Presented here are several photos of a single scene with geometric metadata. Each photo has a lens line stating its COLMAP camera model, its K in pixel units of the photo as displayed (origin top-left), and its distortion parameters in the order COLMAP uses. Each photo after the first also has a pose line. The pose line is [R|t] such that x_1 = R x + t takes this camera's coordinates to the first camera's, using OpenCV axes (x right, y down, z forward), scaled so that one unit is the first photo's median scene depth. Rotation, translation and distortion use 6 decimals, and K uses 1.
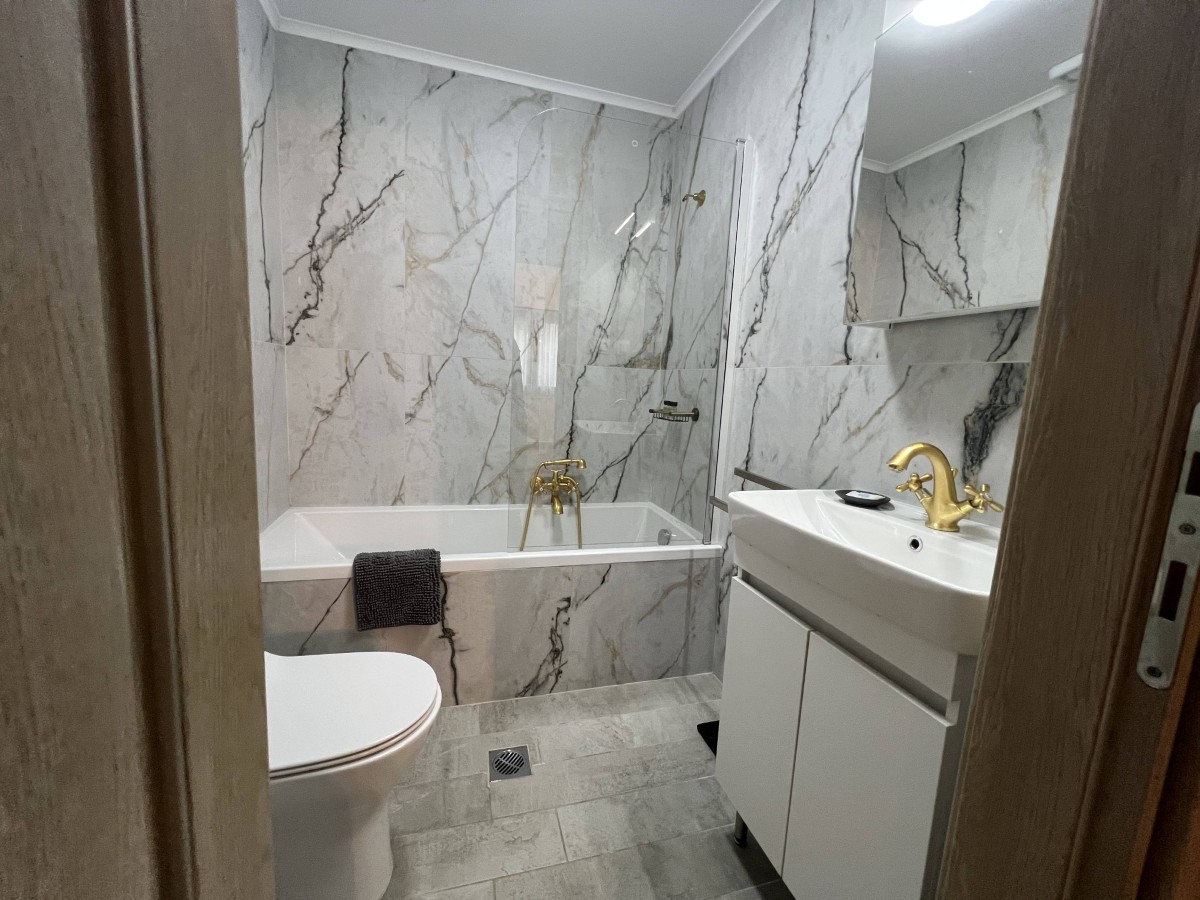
lens RADIAL K [[477.7, 0, 591.4], [0, 477.7, 443.6], [0, 0, 1]] dist [-0.001765, 0.000368]
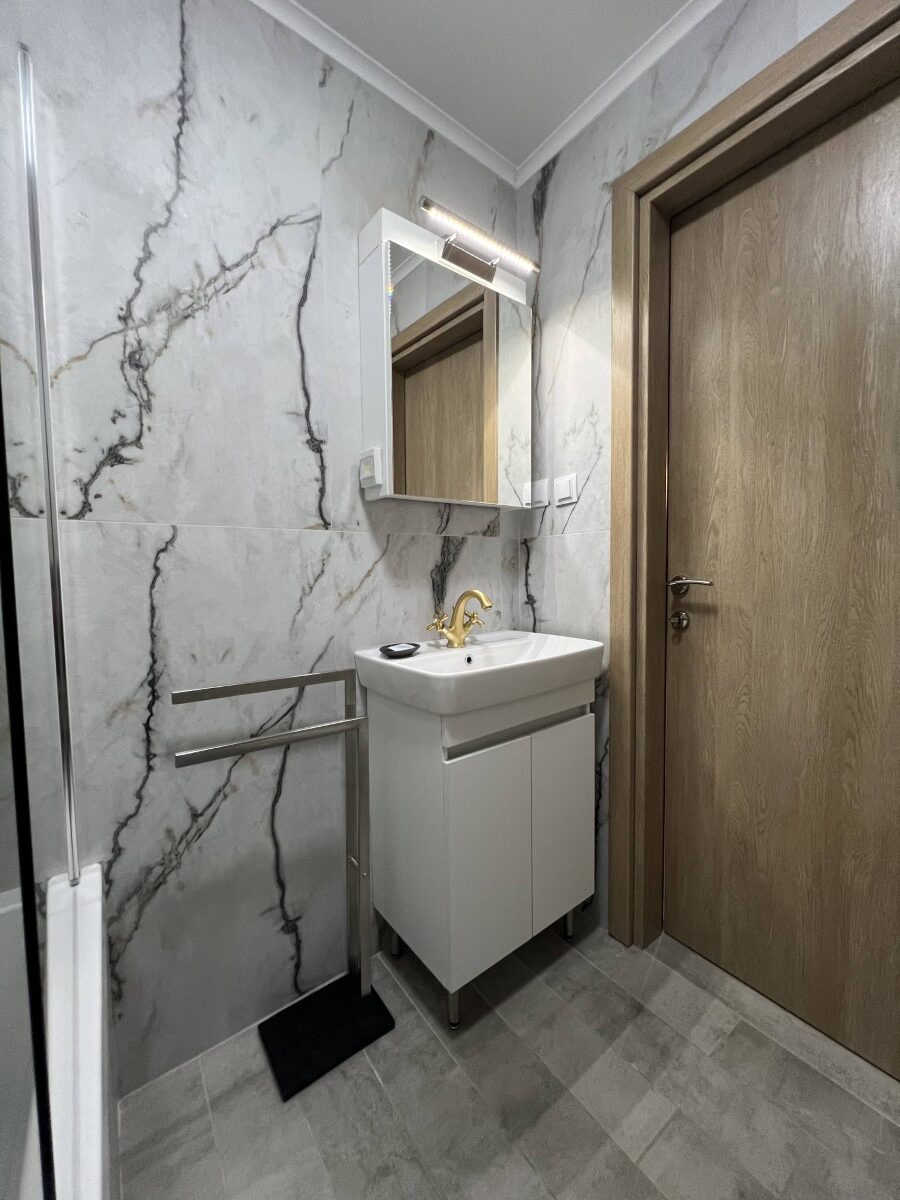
lens RADIAL K [[477.7, 0, 455.1], [0, 477.7, 598.7], [0, 0, 1]] dist [-0.001765, 0.000368]
pose [[-0.366397, -0.099327, 0.925142, -0.456909], [0.116470, 0.981570, 0.151512, -0.142868], [-0.923140, 0.163265, -0.348075, 1.108314]]
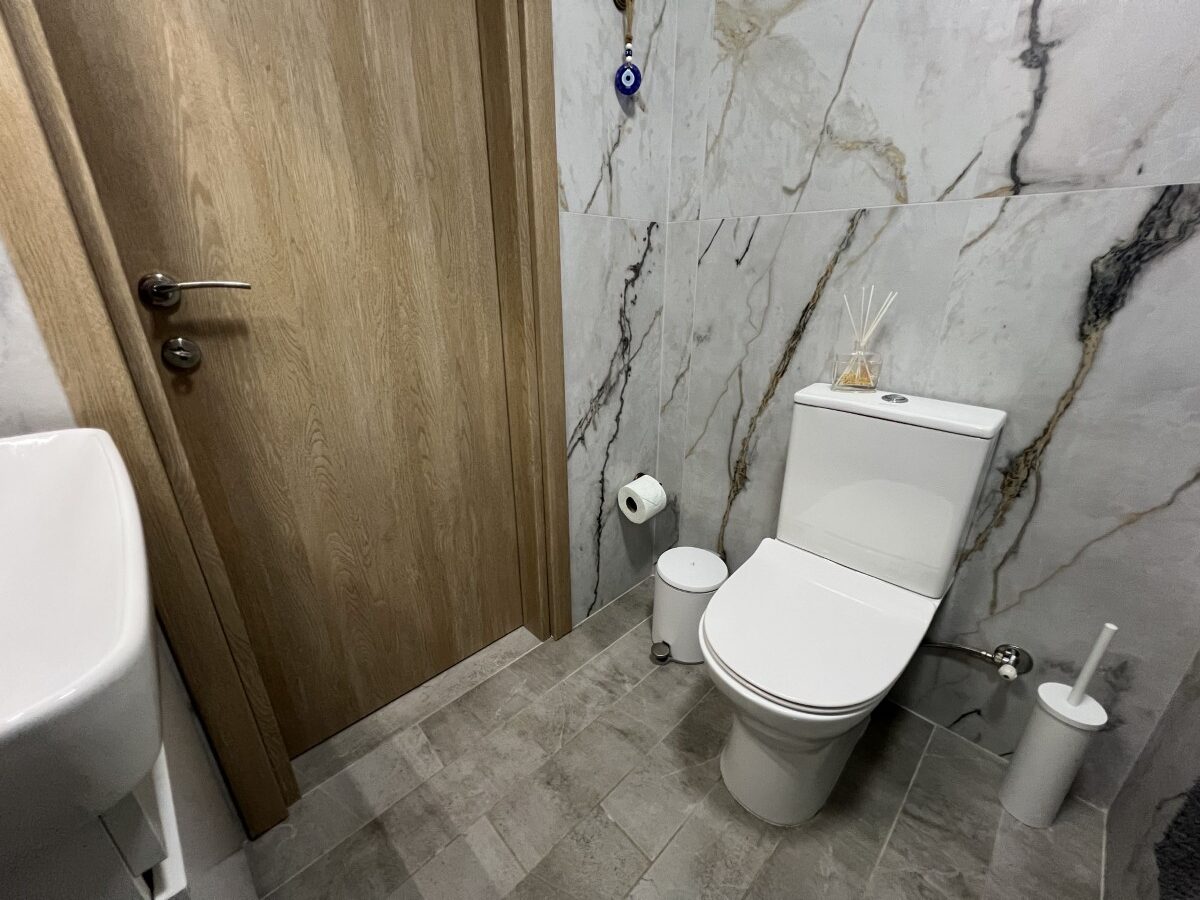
lens RADIAL K [[477.7, 0, 612.3], [0, 477.7, 448.0], [0, 0, 1]] dist [-0.001765, 0.000368]
pose [[-0.871764, 0.125061, -0.473696, 1.642464], [-0.111272, 0.891063, 0.440029, -0.016382], [0.477123, 0.436310, -0.762881, 1.044494]]
